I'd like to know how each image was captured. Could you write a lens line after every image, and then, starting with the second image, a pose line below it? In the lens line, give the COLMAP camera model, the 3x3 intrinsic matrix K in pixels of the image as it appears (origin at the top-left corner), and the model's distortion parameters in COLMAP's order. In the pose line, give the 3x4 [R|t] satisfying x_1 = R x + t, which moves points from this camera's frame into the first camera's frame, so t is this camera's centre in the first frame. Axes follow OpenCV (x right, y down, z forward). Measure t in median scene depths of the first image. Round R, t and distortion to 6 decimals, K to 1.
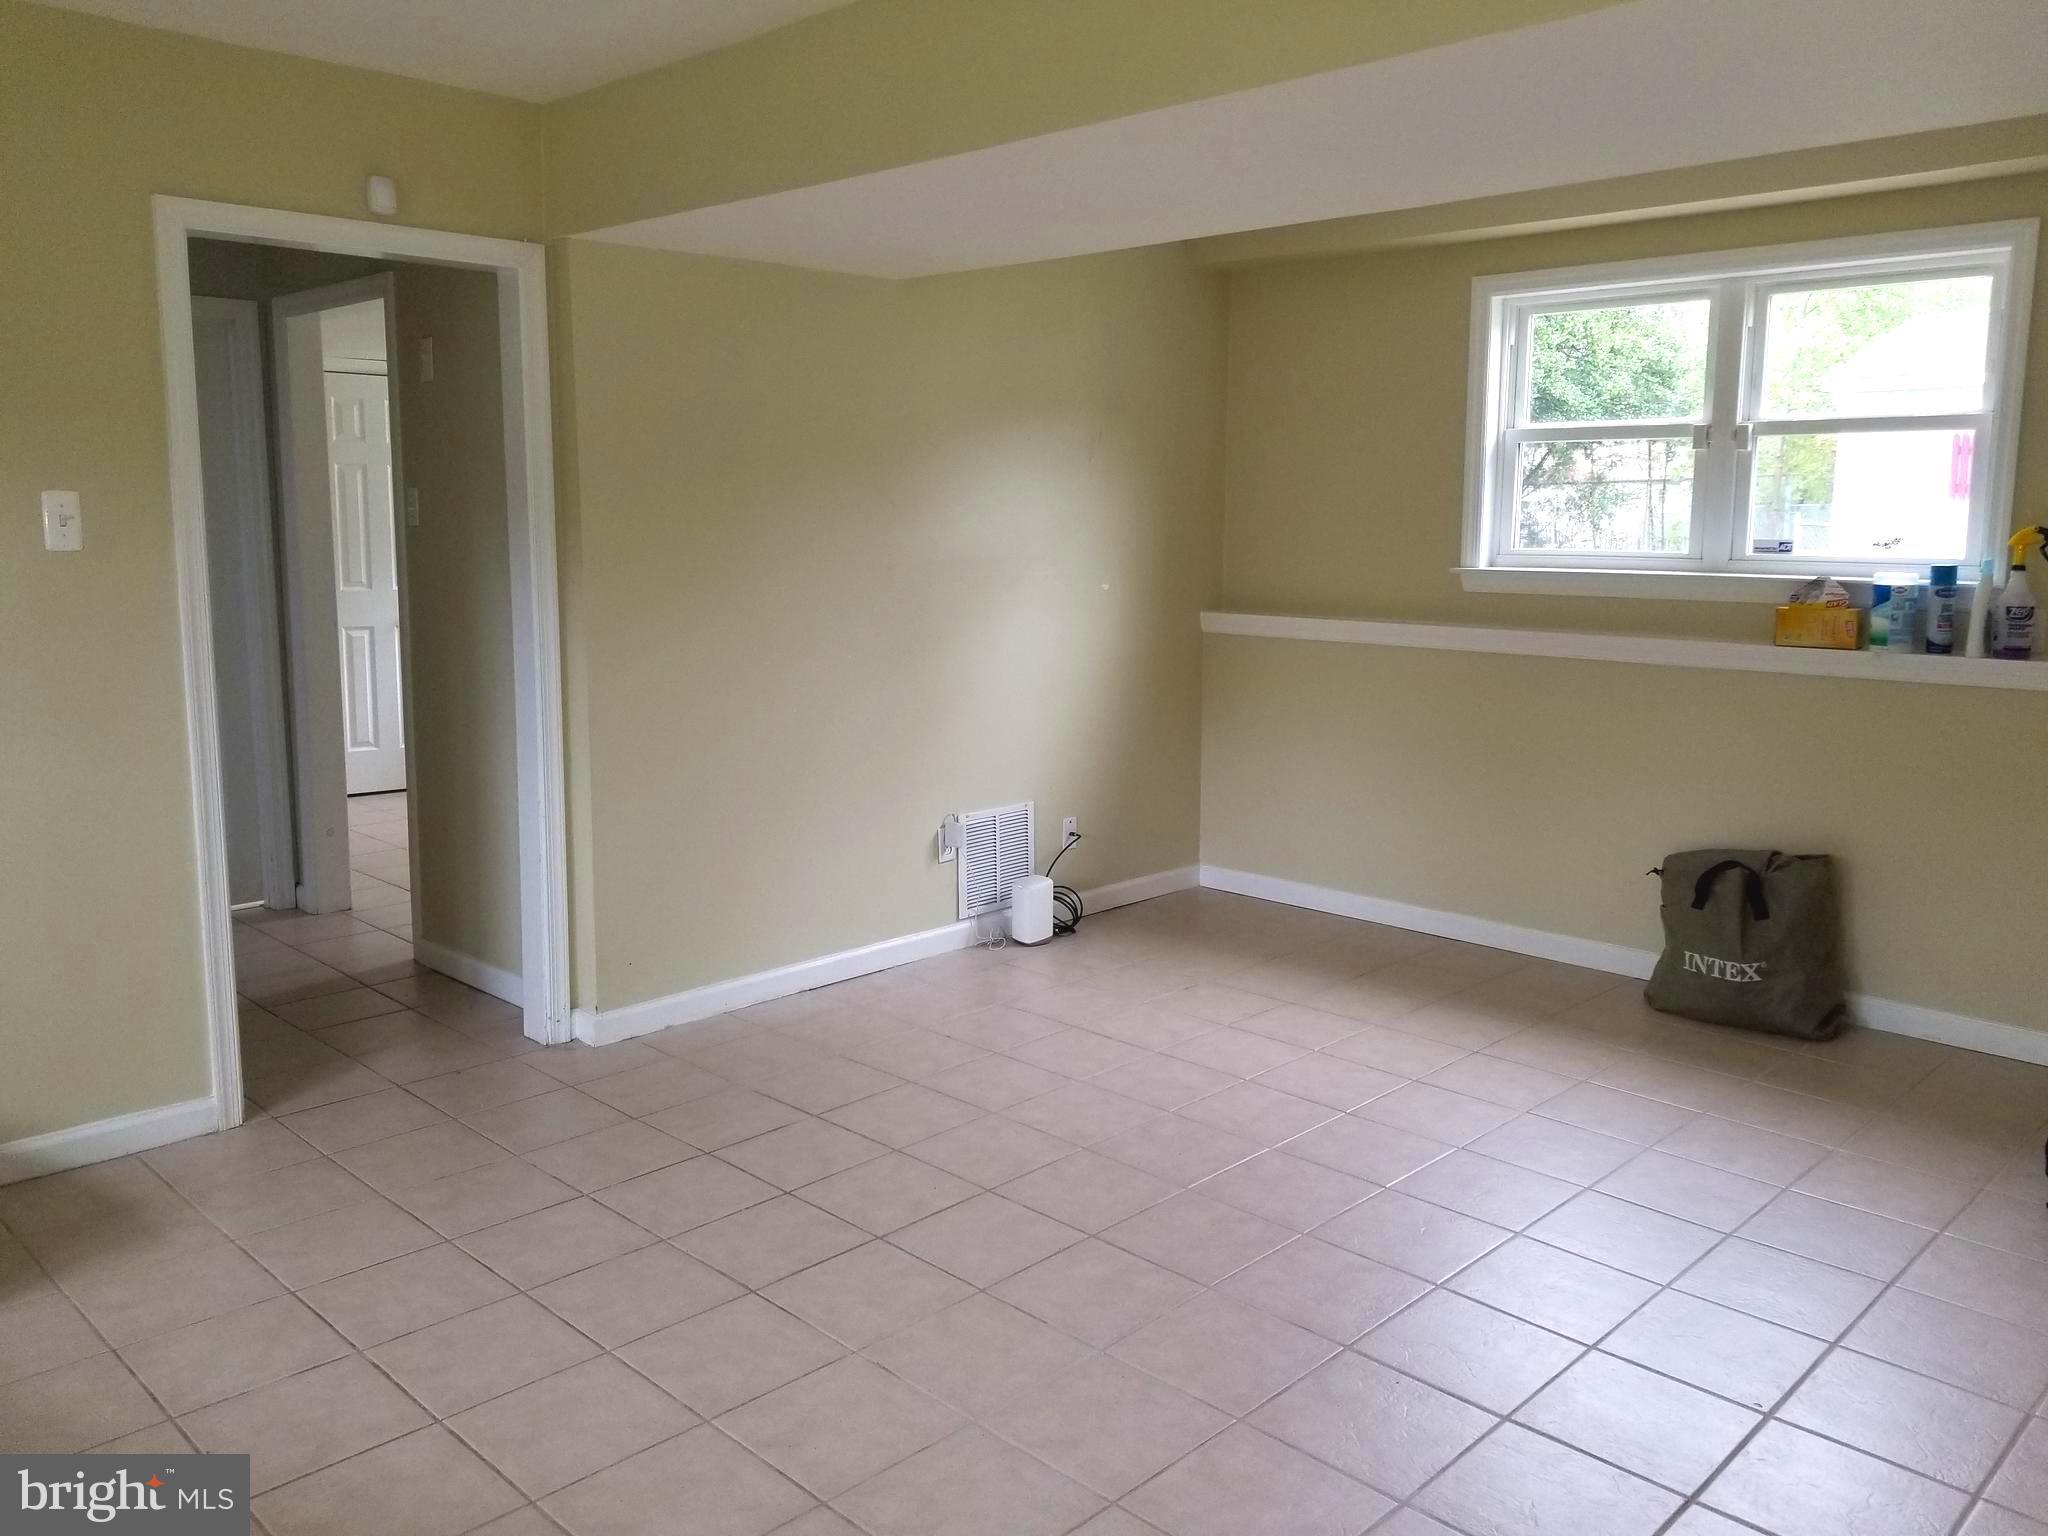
lens RADIAL K [[1619.0, 0, 1024.0], [0, 1619.0, 768.0], [0, 0, 1]] dist [0.094913, -0.169931]
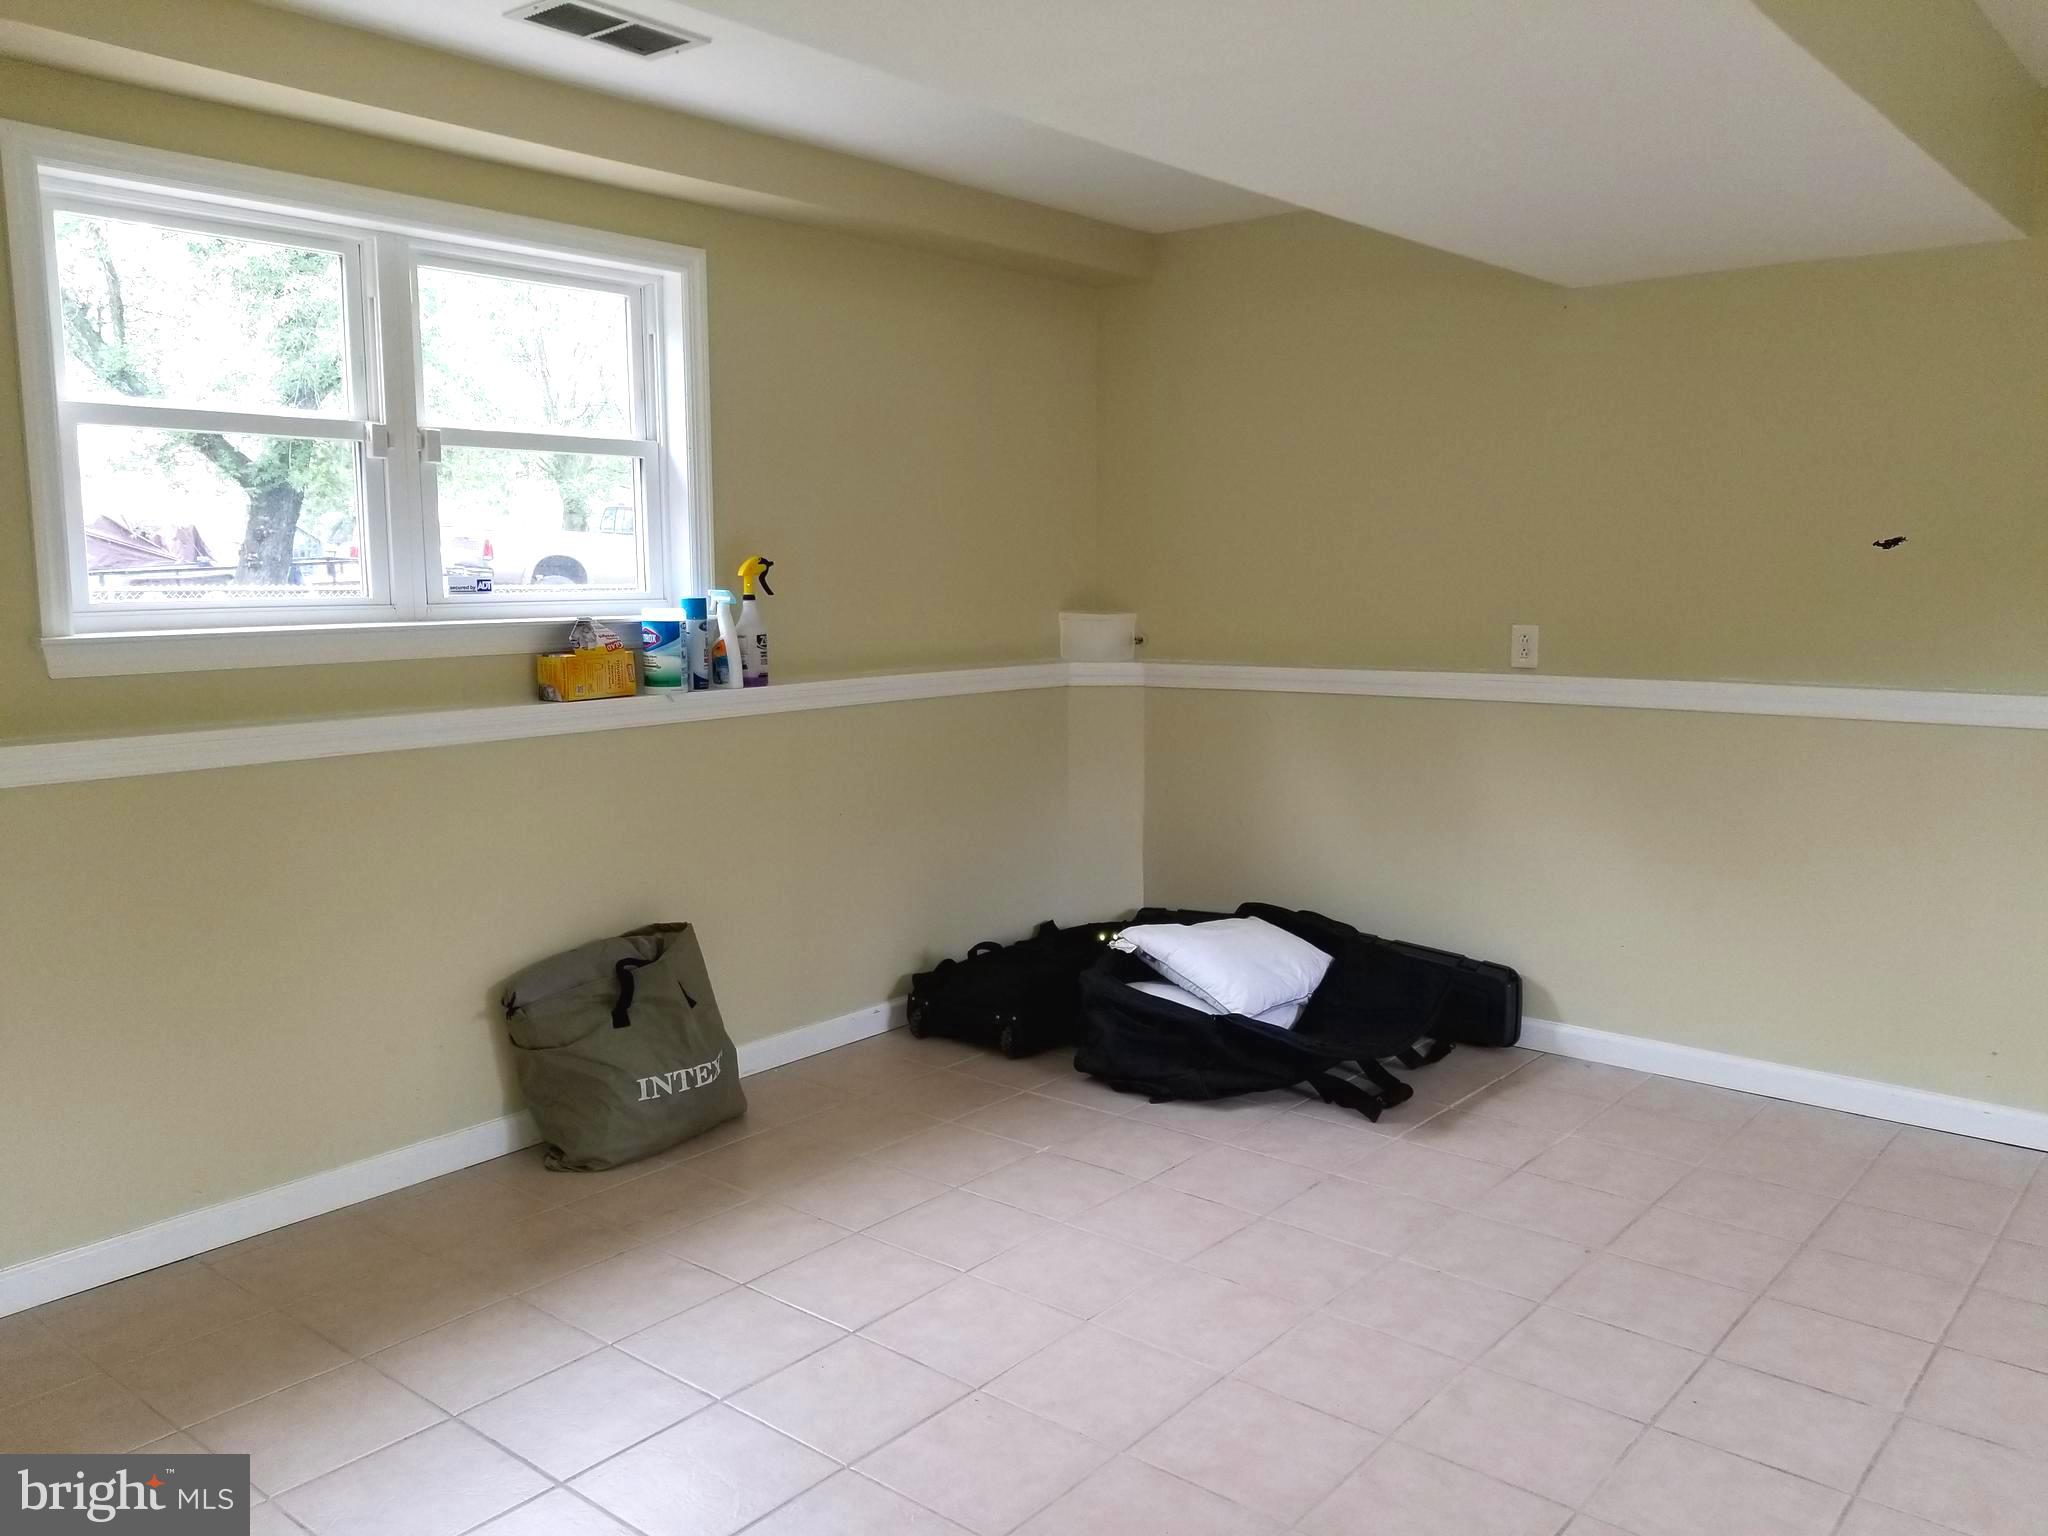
lens RADIAL K [[1619.0, 0, 1024.0], [0, 1619.0, 768.0], [0, 0, 1]] dist [0.094913, -0.169931]
pose [[-0.125338, -0.124227, 0.984306, -0.399412], [0.161876, 0.976274, 0.143826, -0.125419], [-0.978819, 0.177362, -0.102255, 0.877104]]
